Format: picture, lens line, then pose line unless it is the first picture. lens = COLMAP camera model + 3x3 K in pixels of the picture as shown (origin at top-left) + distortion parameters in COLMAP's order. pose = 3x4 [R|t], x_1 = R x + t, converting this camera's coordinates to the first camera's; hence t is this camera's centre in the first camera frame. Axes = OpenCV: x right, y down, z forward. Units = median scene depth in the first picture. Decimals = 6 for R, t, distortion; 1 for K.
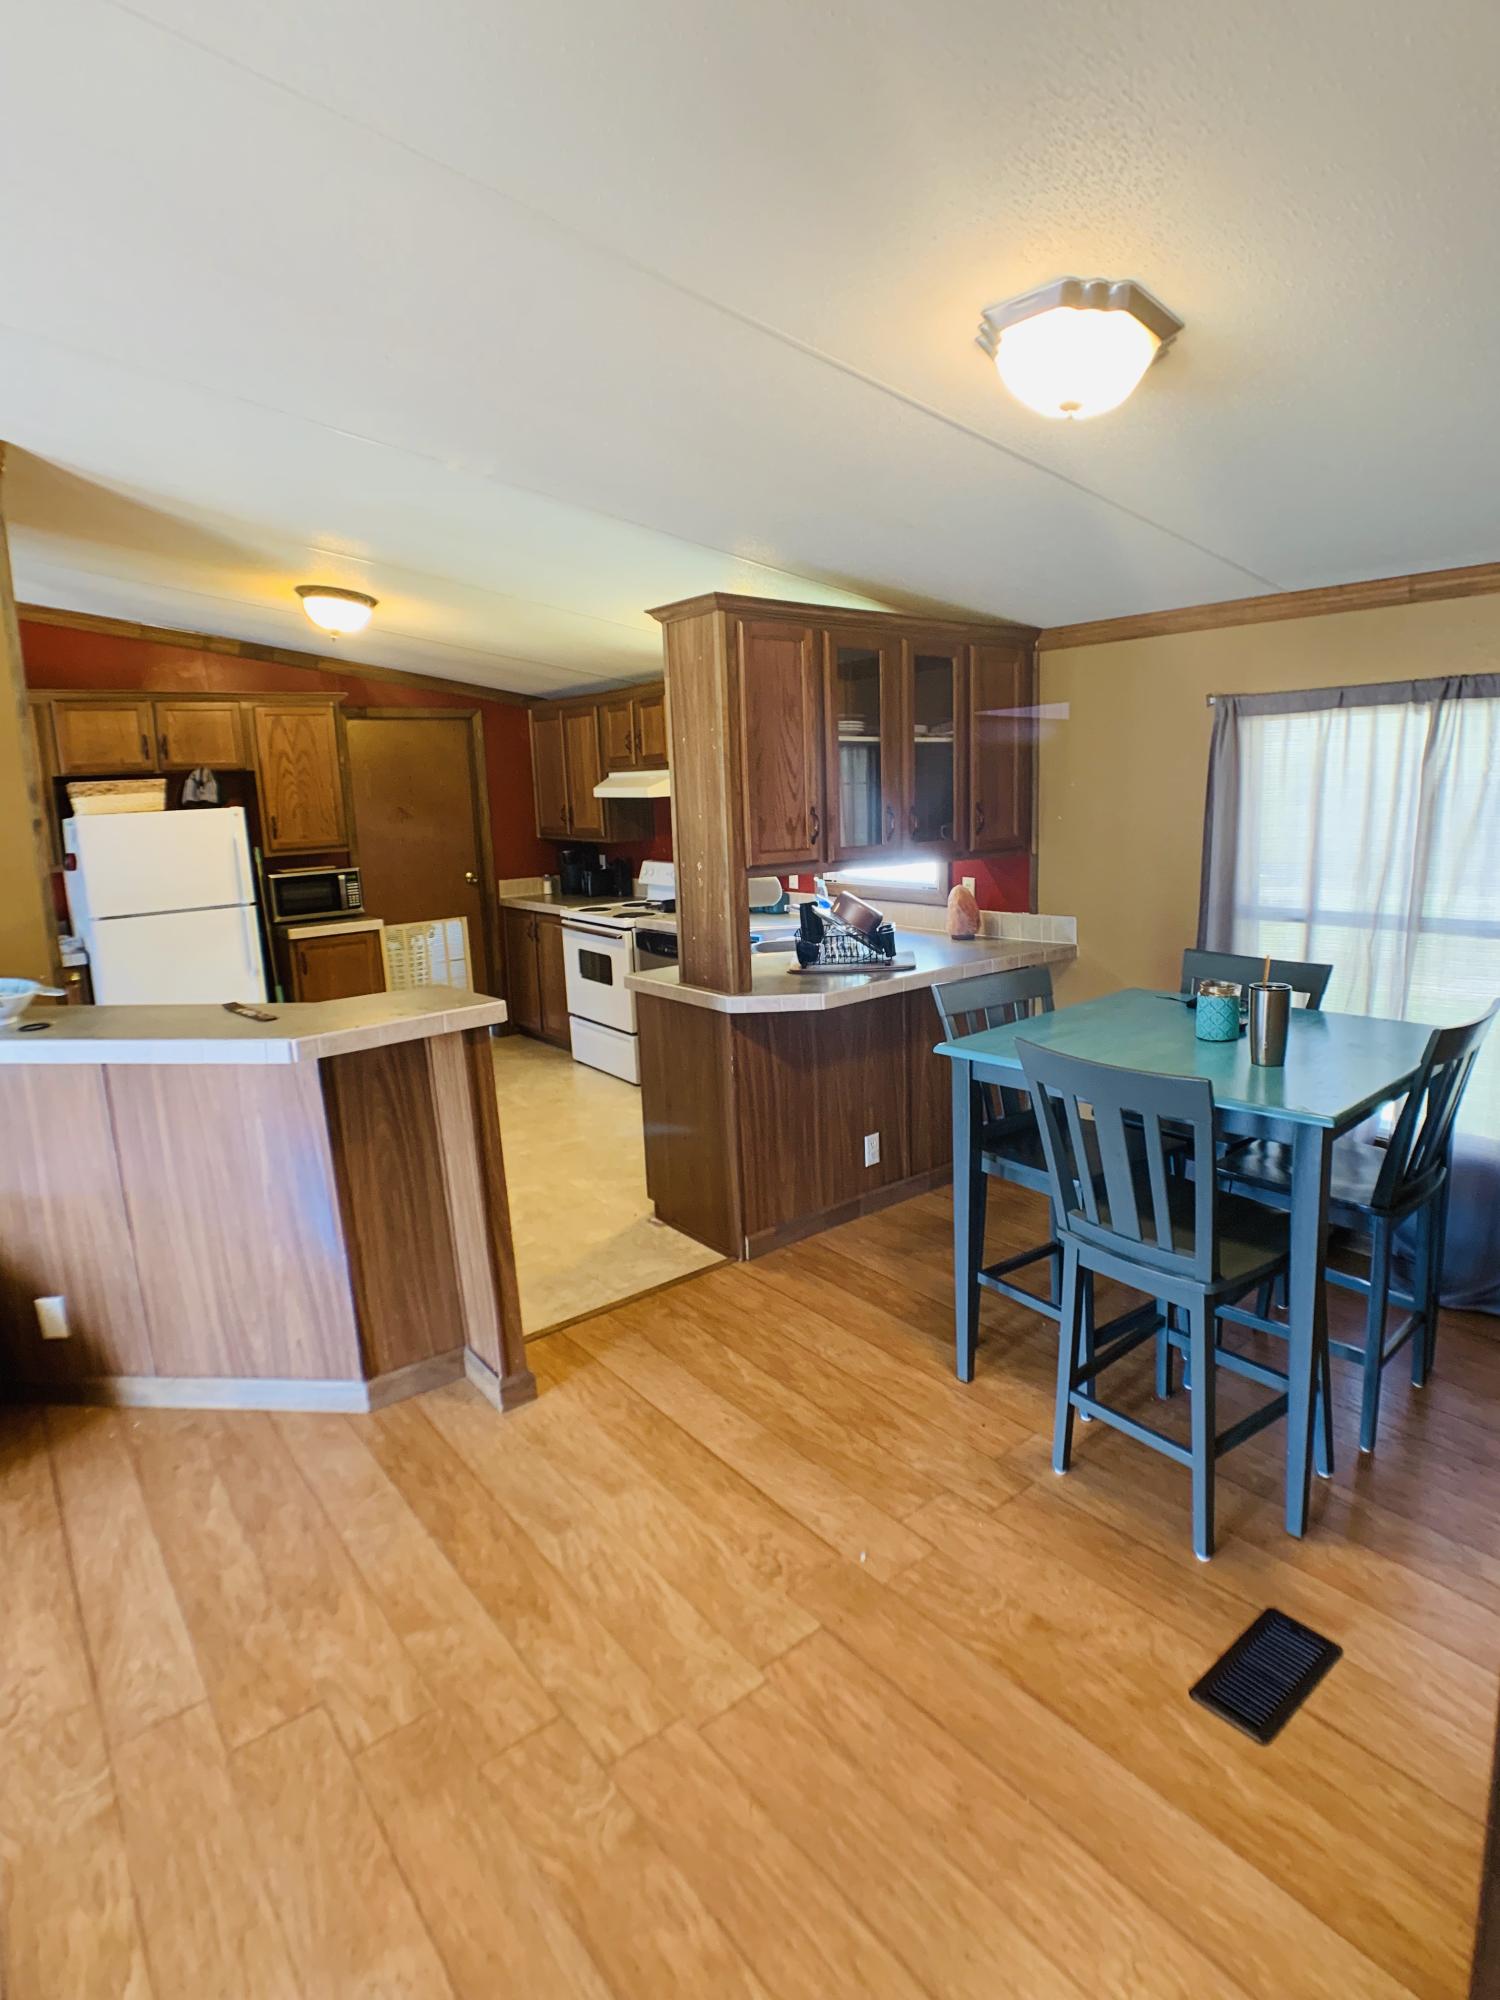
lens RADIAL K [[1047.9, 0, 809.0], [0, 1047.9, 976.6], [0, 0, 1]] dist [-0.024390, -0.009986]
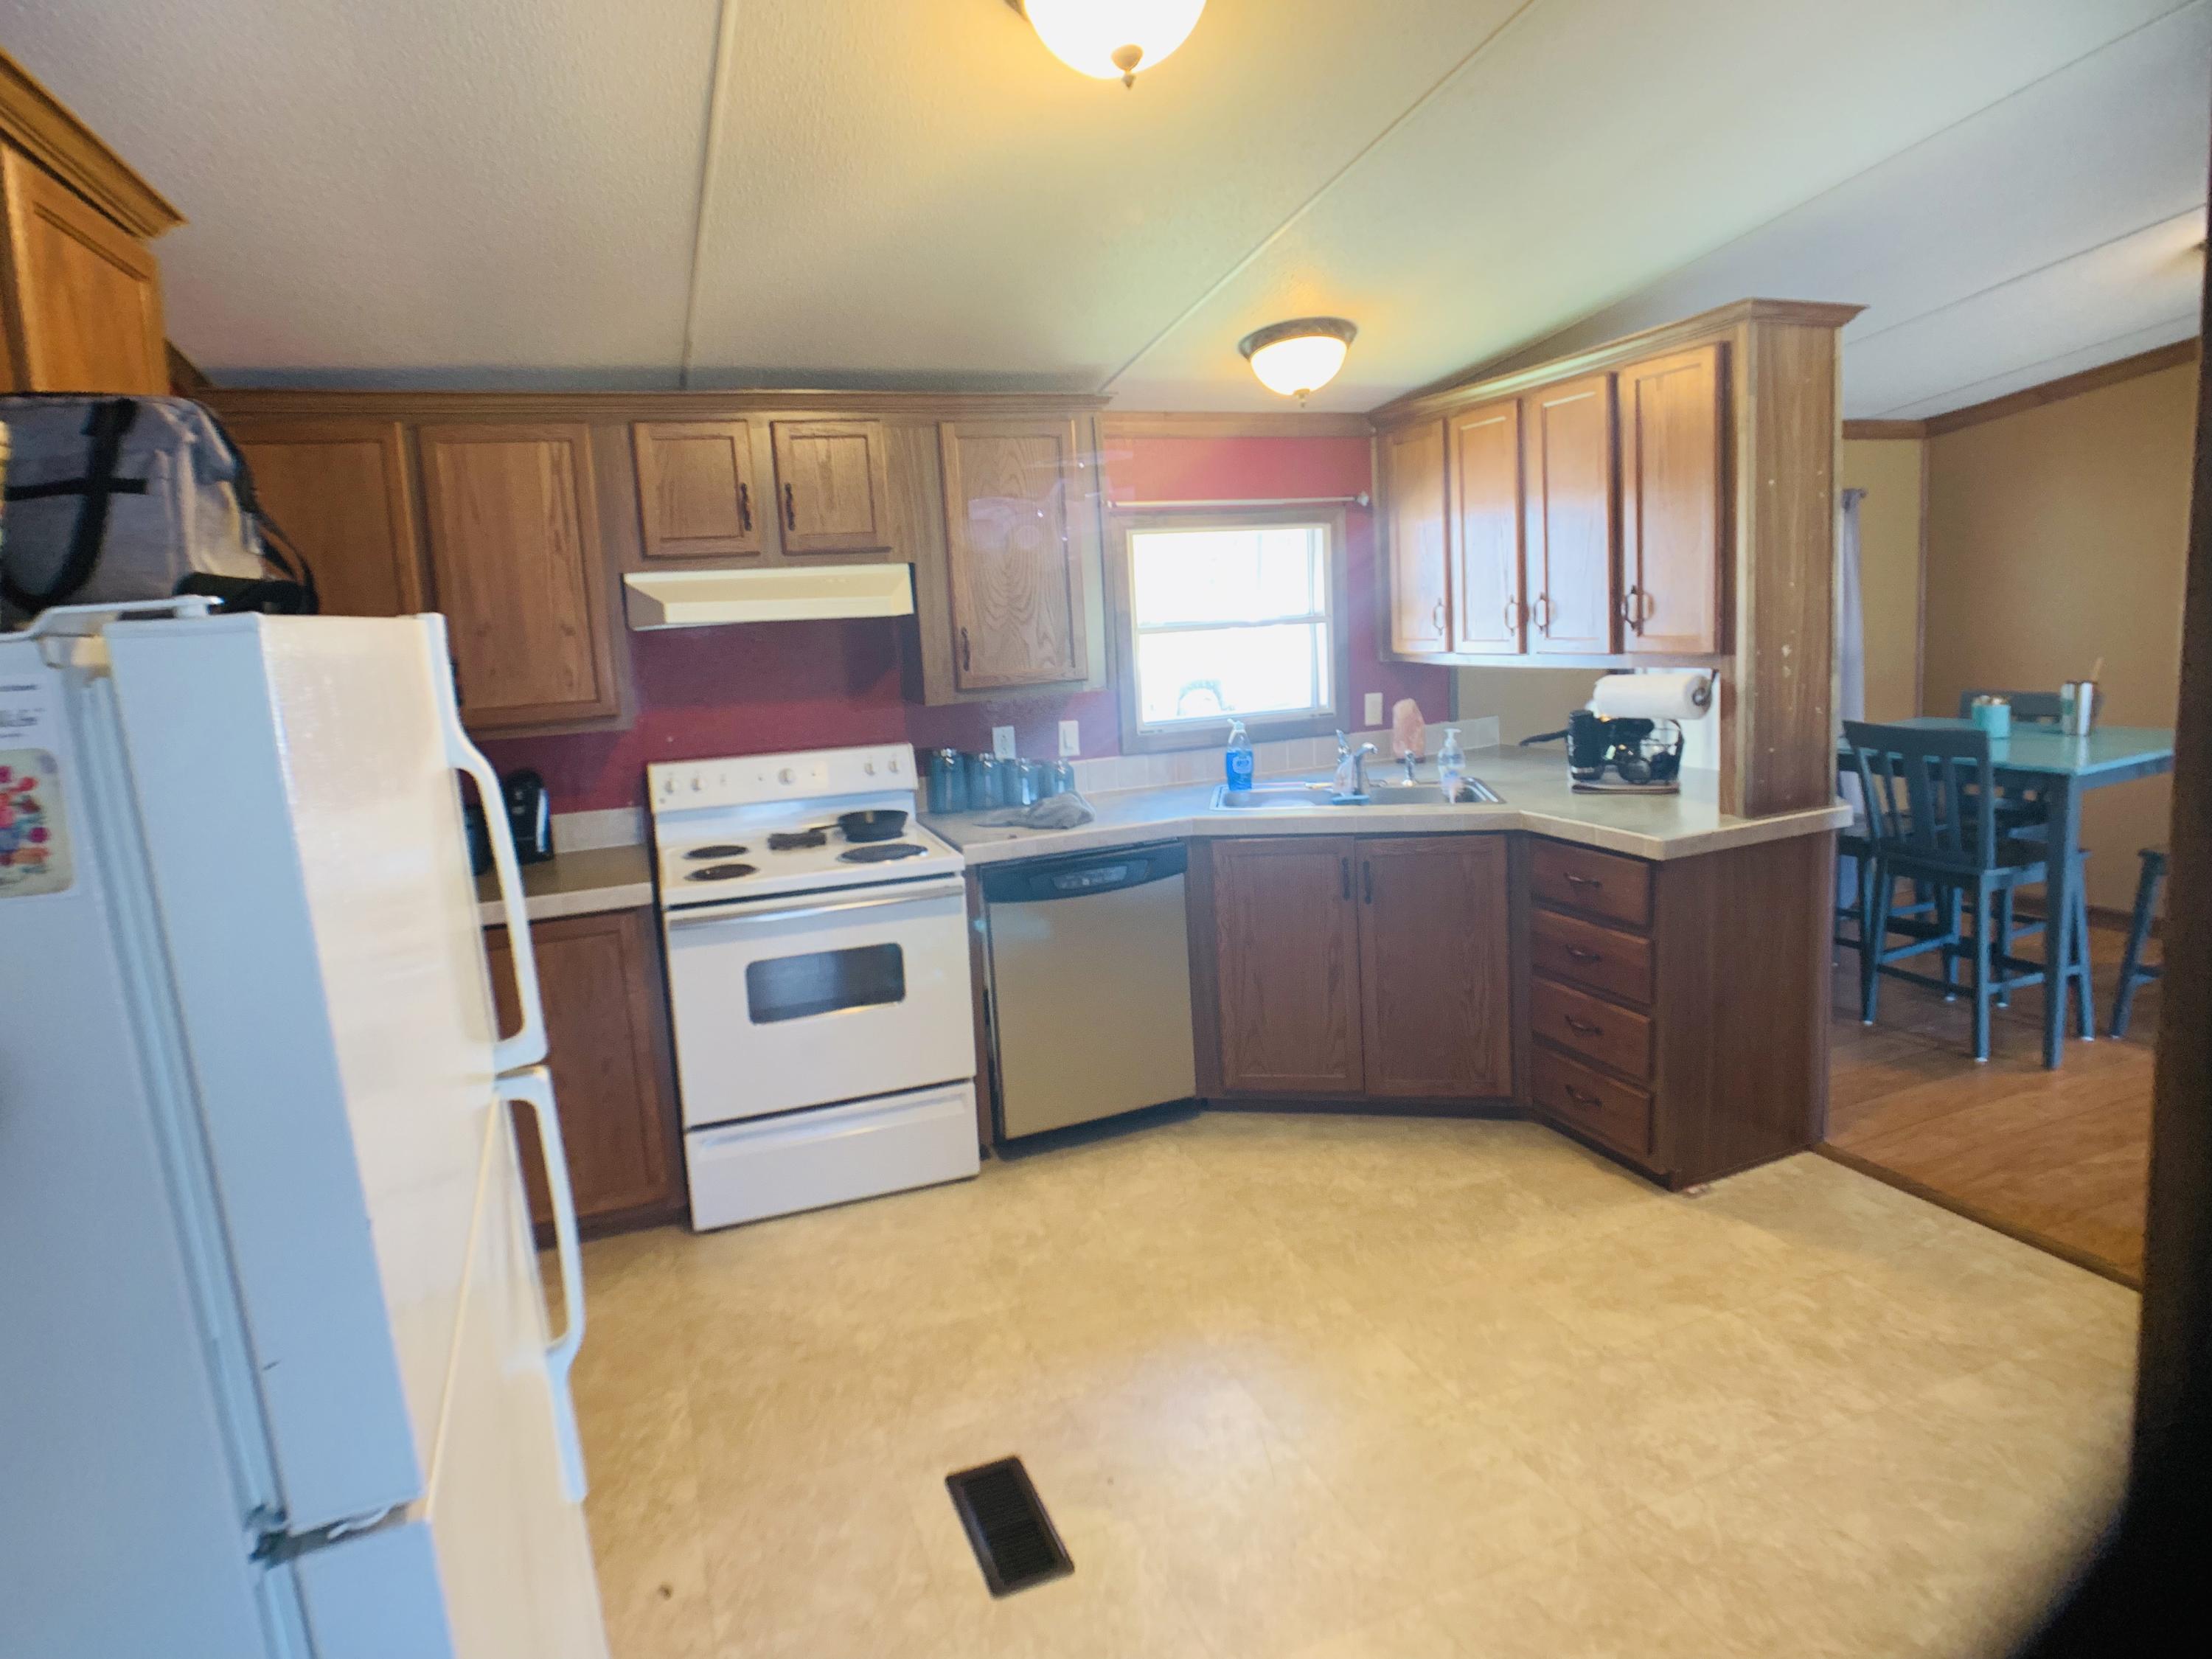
lens RADIAL K [[1159.0, 0, 1066.2], [0, 1159.0, 772.4], [0, 0, 1]] dist [-0.024390, -0.009986]
pose [[0.343034, -0.117362, 0.931962, -1.097180], [0.213860, 0.975865, 0.044174, -0.172668], [-0.914654, 0.184157, 0.359854, 1.231360]]
